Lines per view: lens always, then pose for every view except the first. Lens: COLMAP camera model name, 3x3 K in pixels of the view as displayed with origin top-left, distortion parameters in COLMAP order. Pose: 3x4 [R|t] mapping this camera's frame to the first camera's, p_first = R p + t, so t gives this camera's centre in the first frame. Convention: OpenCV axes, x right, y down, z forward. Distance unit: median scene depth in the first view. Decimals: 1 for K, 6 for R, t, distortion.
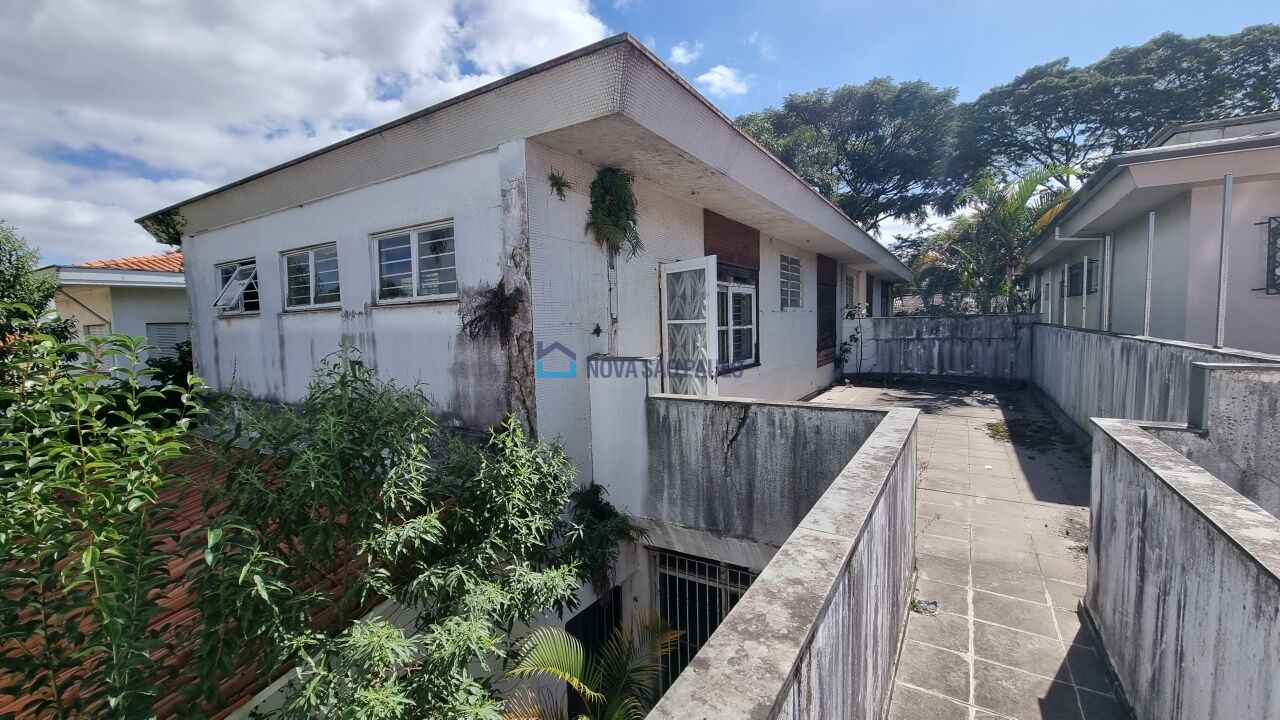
lens RADIAL K [[518.5, 0, 642.1], [0, 518.5, 358.9], [0, 0, 1]] dist [0.003492, -0.000365]
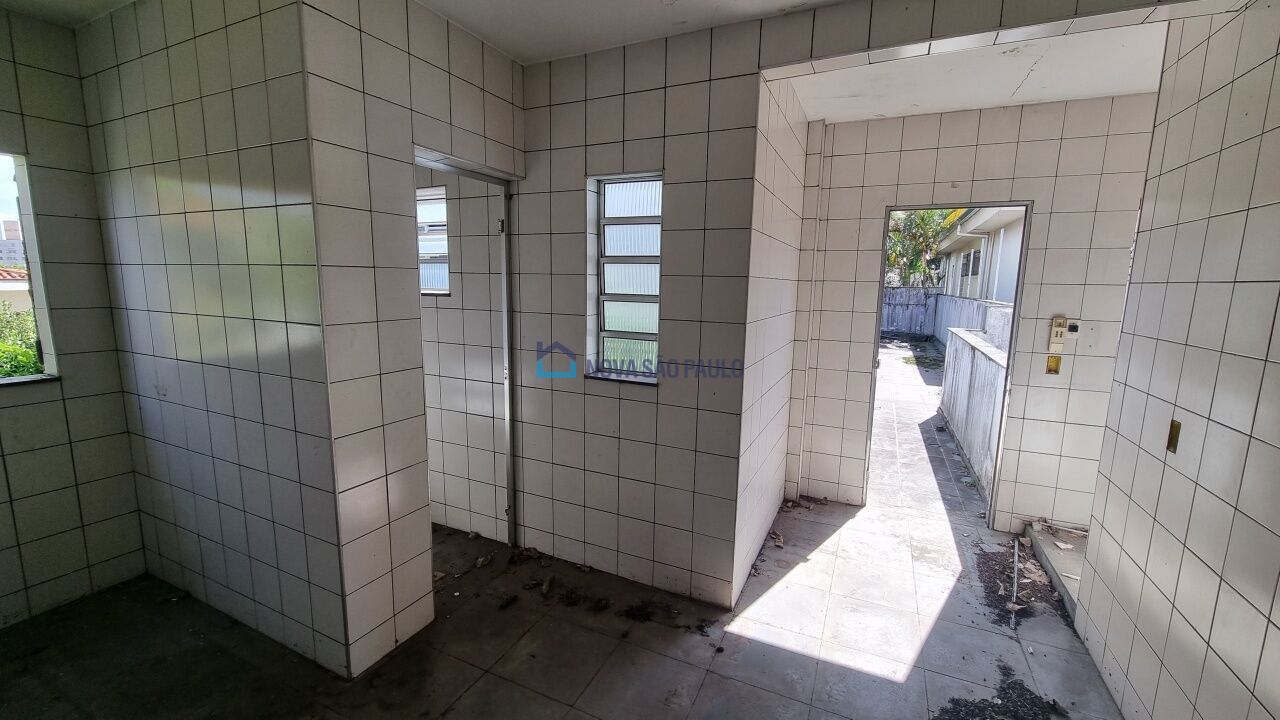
lens RADIAL K [[518.5, 0, 635.5], [0, 518.5, 360.1], [0, 0, 1]] dist [0.003492, -0.000365]
pose [[0.993242, 0.024264, 0.113498, -0.197452], [-0.032484, 0.996937, 0.071145, 0.033391], [-0.111424, -0.074351, 0.990988, -0.290264]]
